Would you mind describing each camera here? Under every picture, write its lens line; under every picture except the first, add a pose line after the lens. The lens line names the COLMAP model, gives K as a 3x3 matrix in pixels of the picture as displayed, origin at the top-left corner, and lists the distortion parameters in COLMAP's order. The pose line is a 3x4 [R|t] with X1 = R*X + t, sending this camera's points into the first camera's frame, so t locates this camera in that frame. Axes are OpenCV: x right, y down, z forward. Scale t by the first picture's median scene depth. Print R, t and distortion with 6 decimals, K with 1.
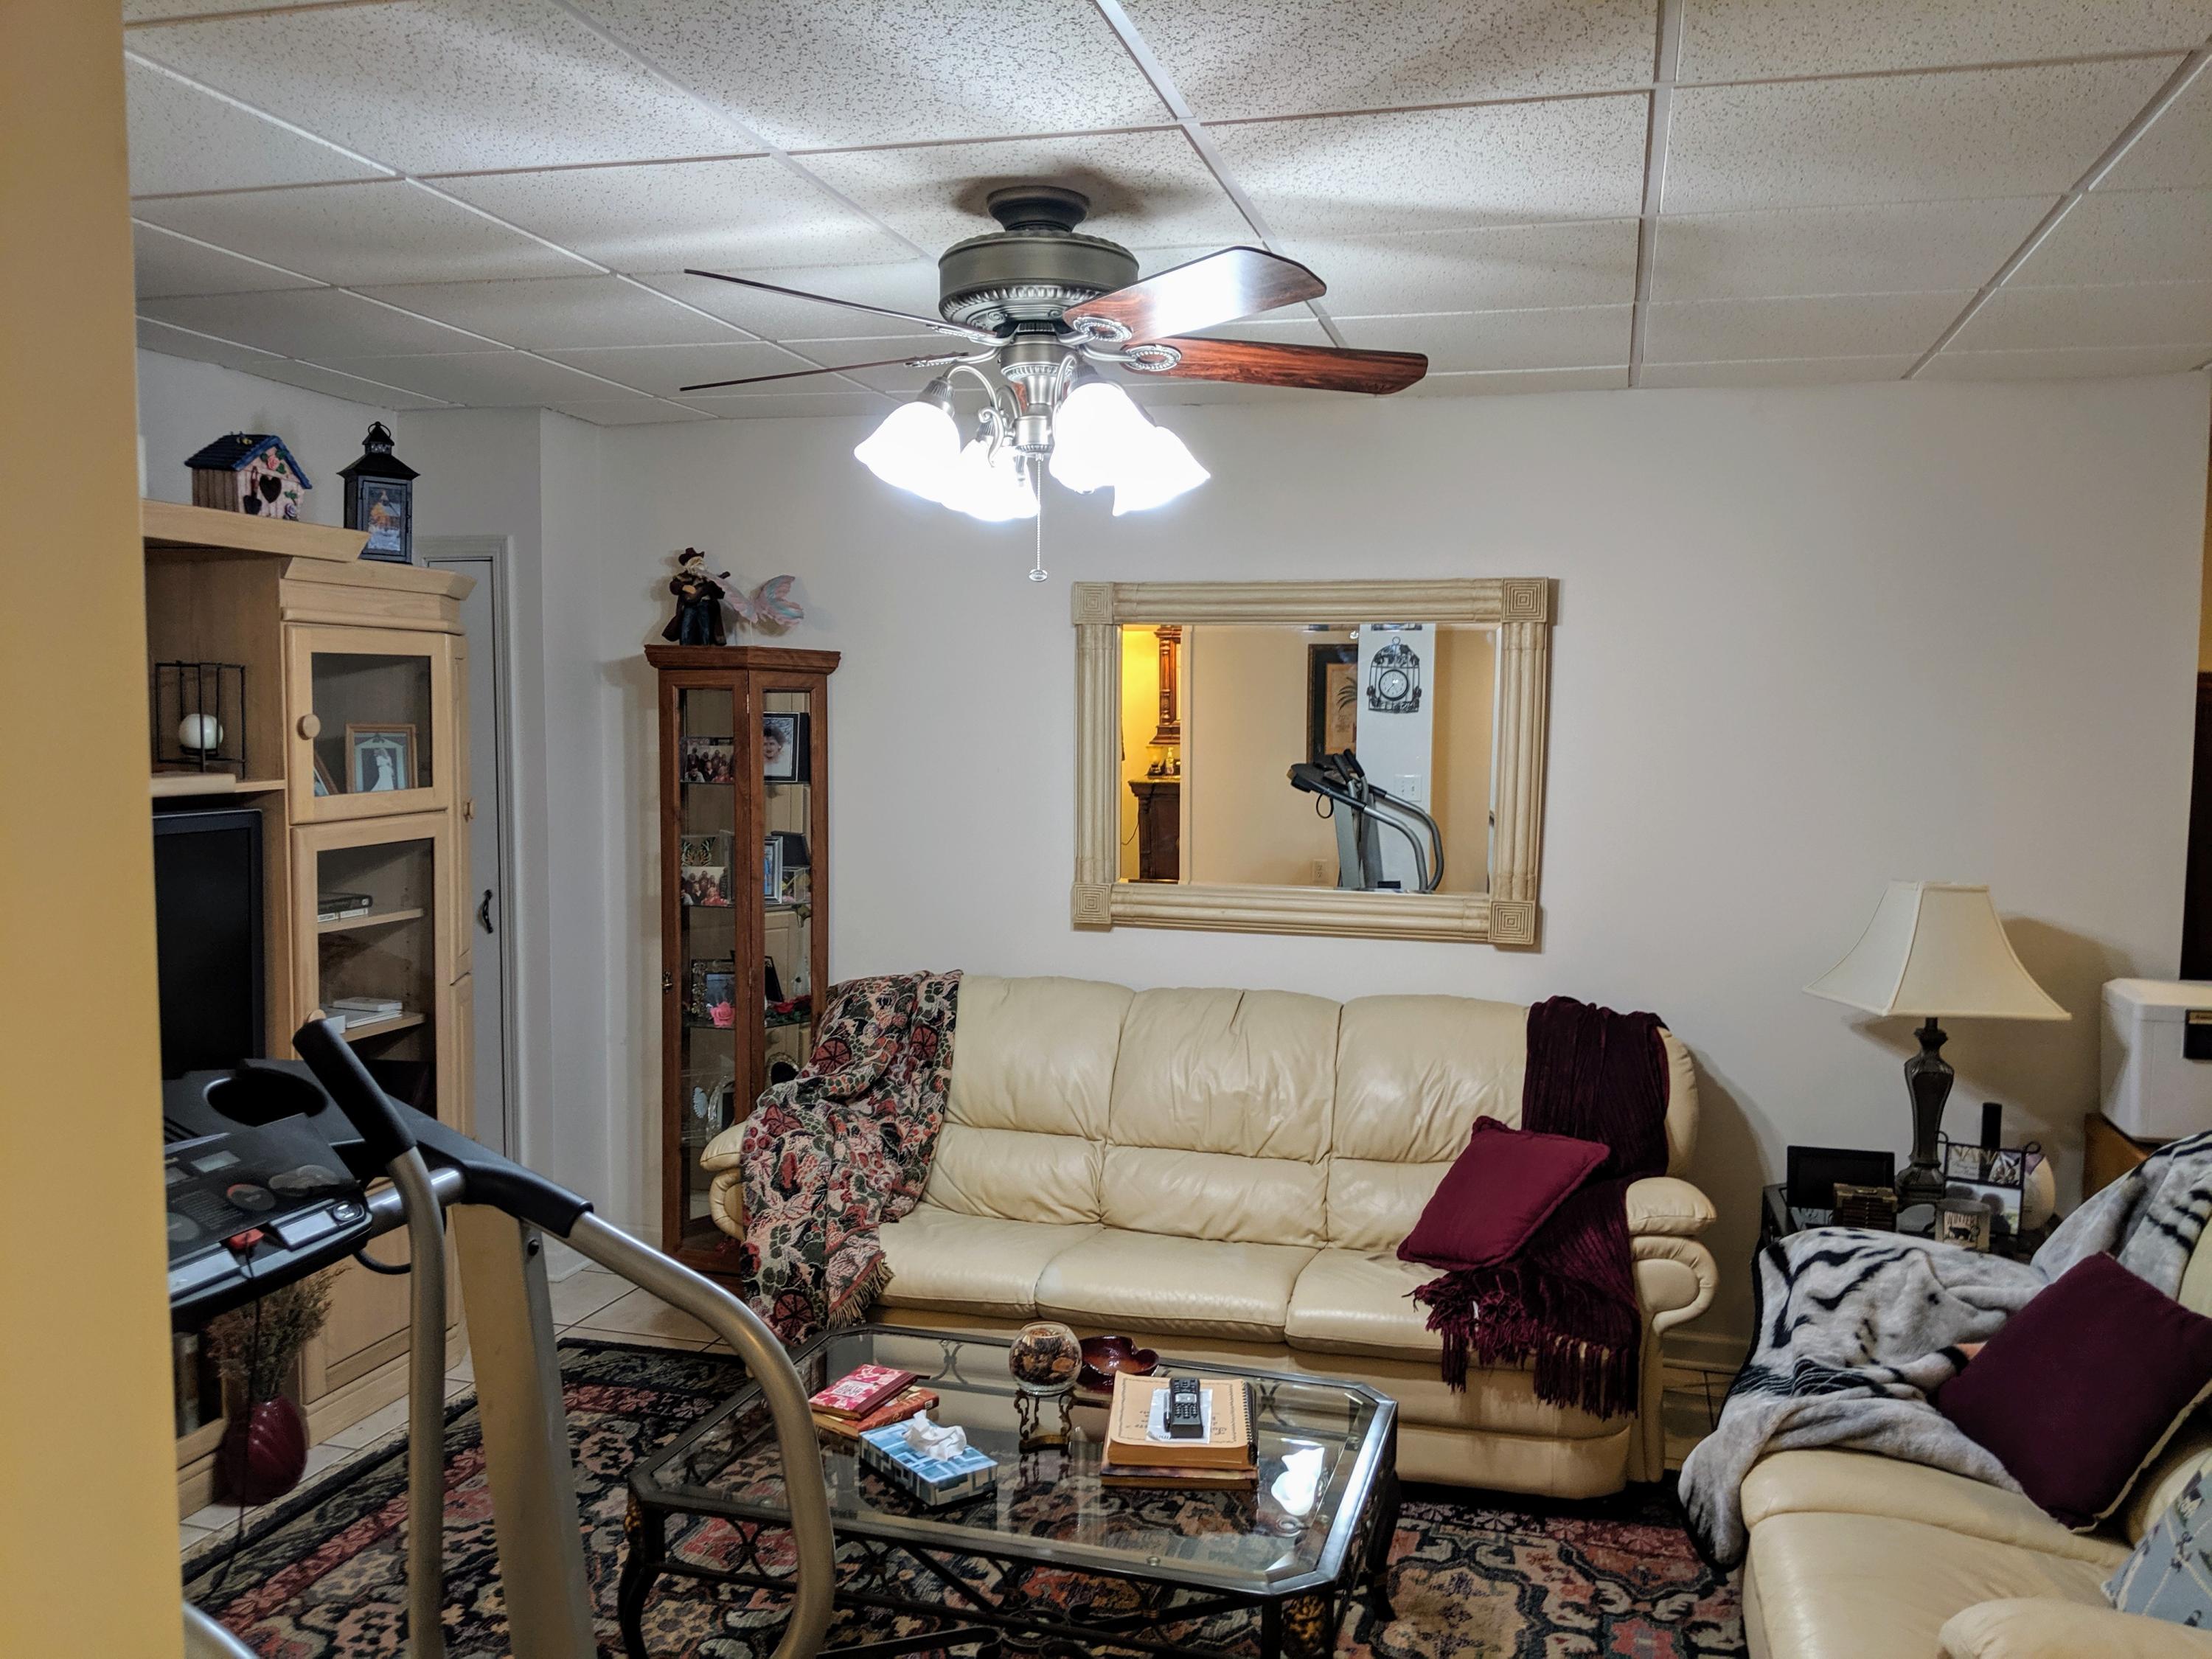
lens RADIAL K [[1740.4, 0, 1109.5], [0, 1740.4, 830.6], [0, 0, 1]] dist [0.060122, -0.116742]
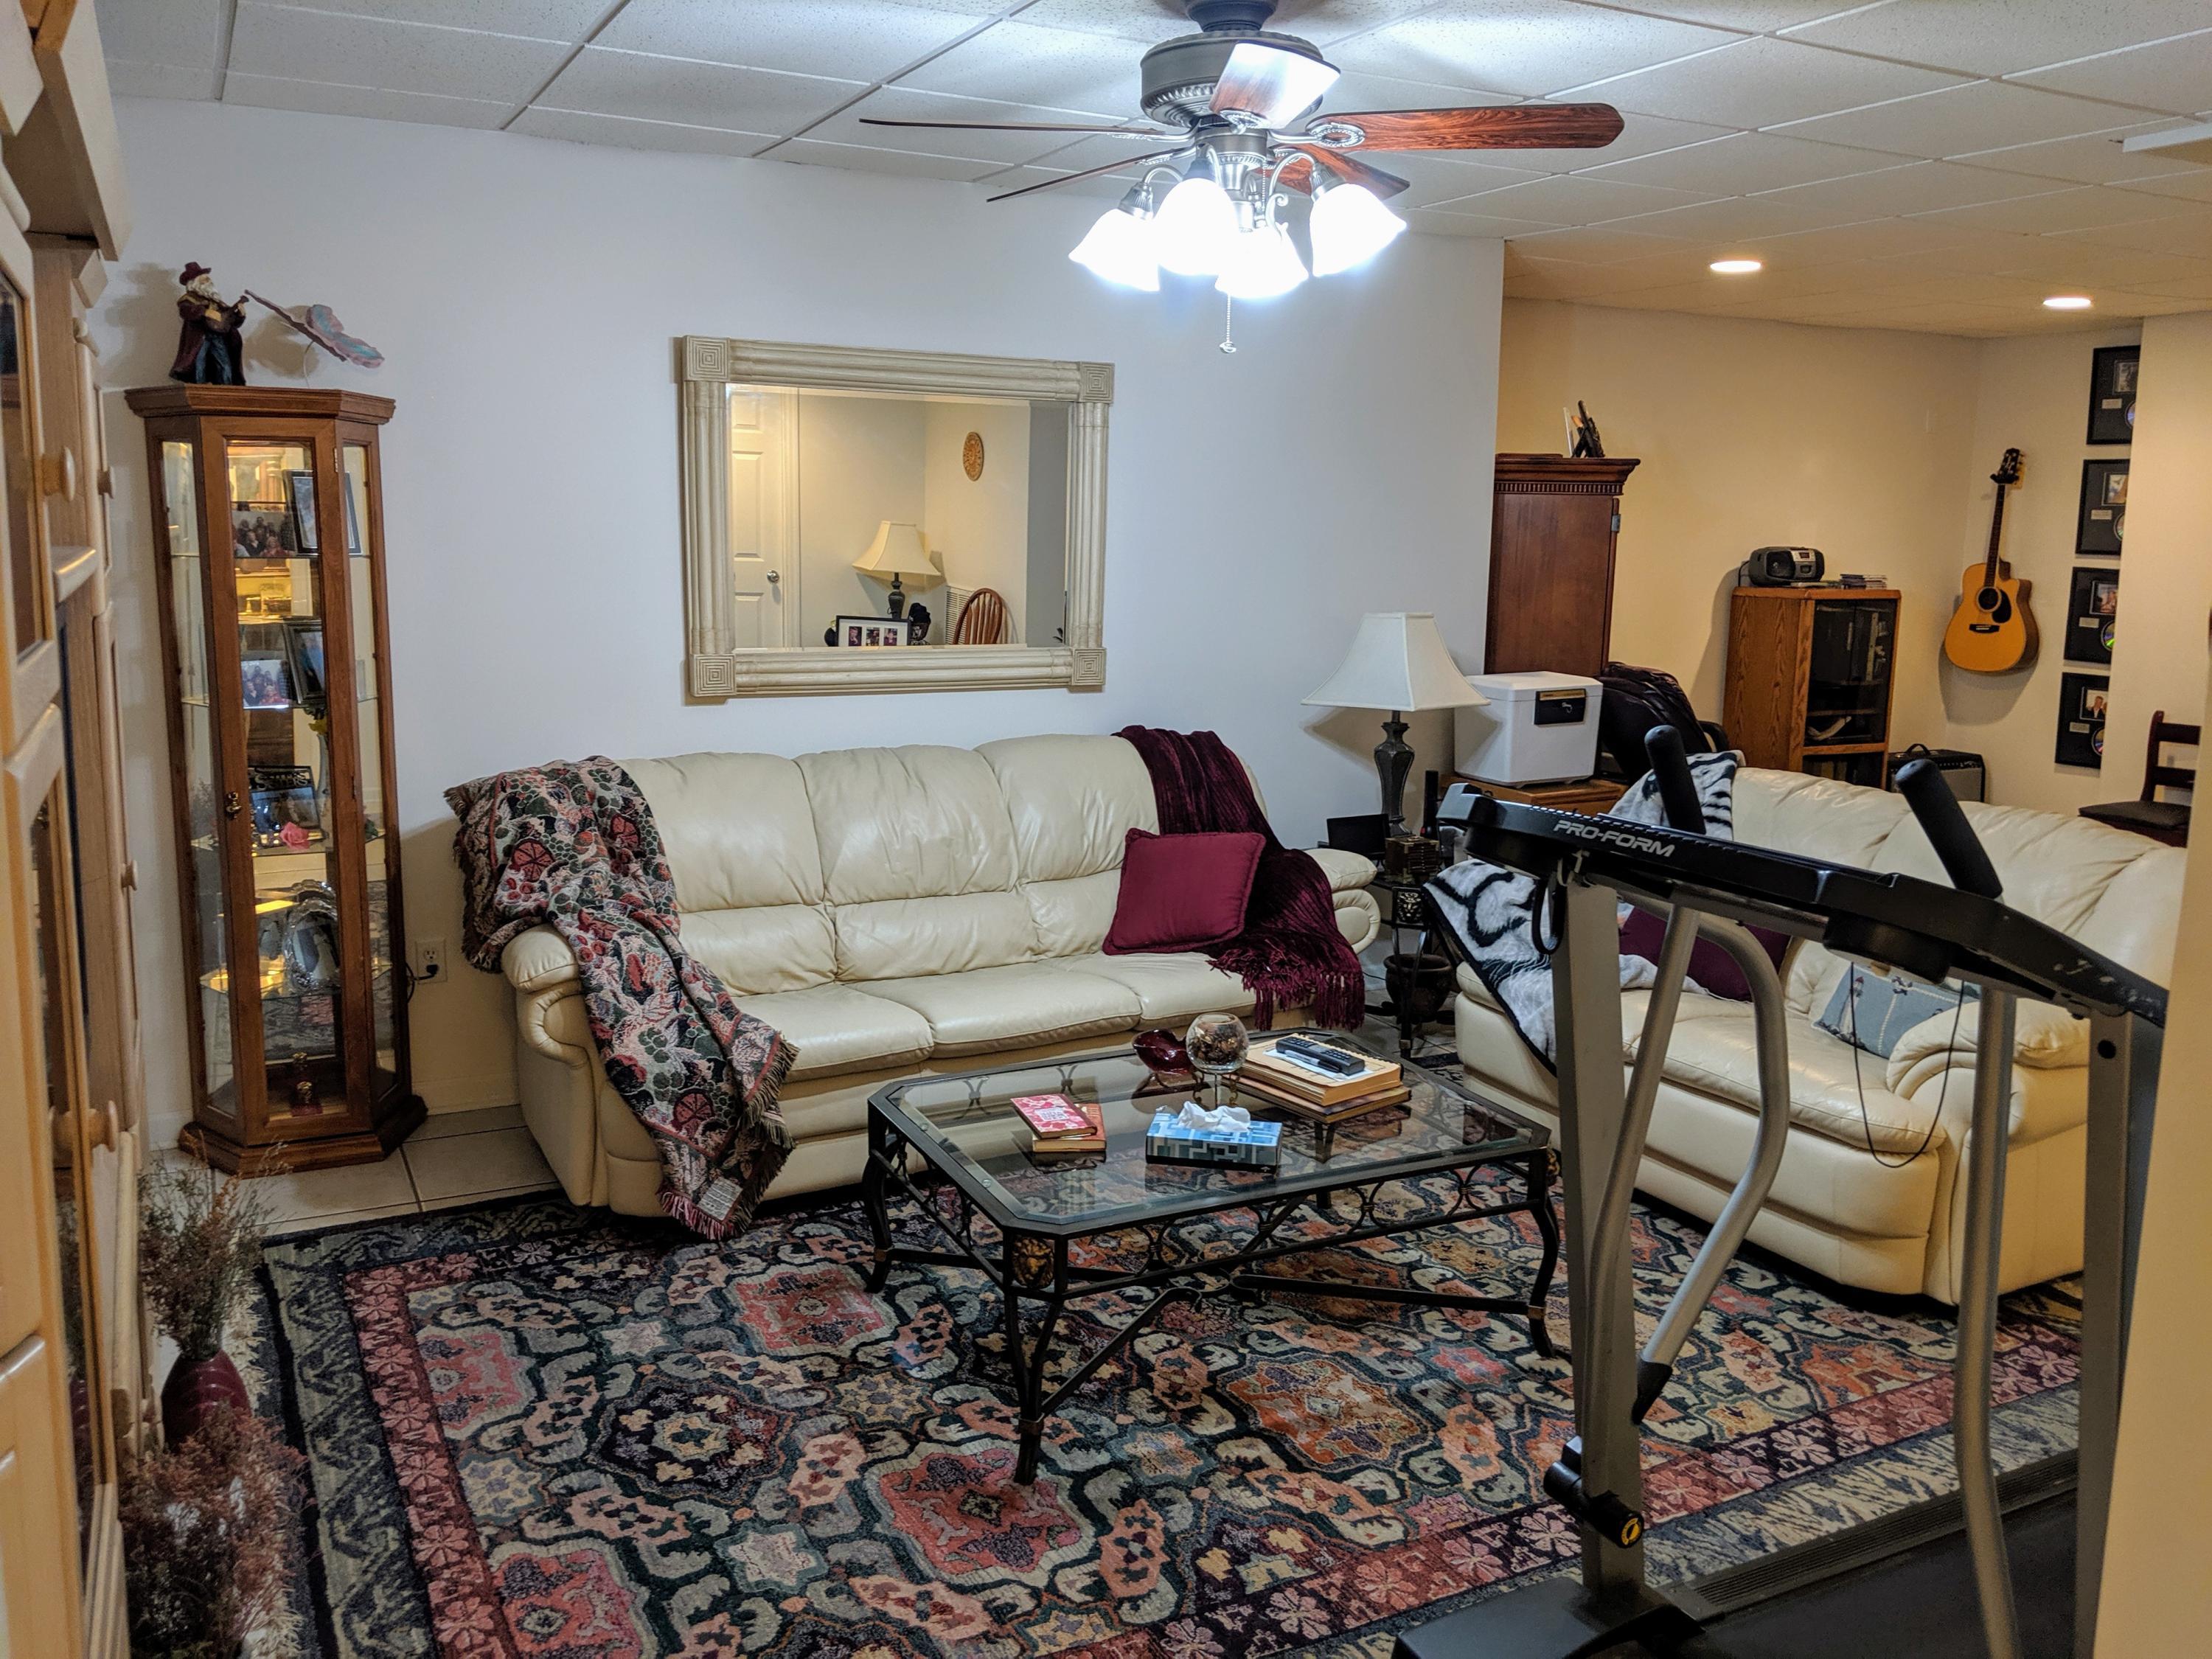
lens RADIAL K [[1740.4, 0, 1104.1], [0, 1740.4, 784.0], [0, 0, 1]] dist [0.060122, -0.116742]
pose [[0.738258, -0.104462, 0.666380, -0.602446], [0.038281, 0.992831, 0.113226, -0.000042], [-0.673431, -0.058080, 0.736965, 0.155266]]
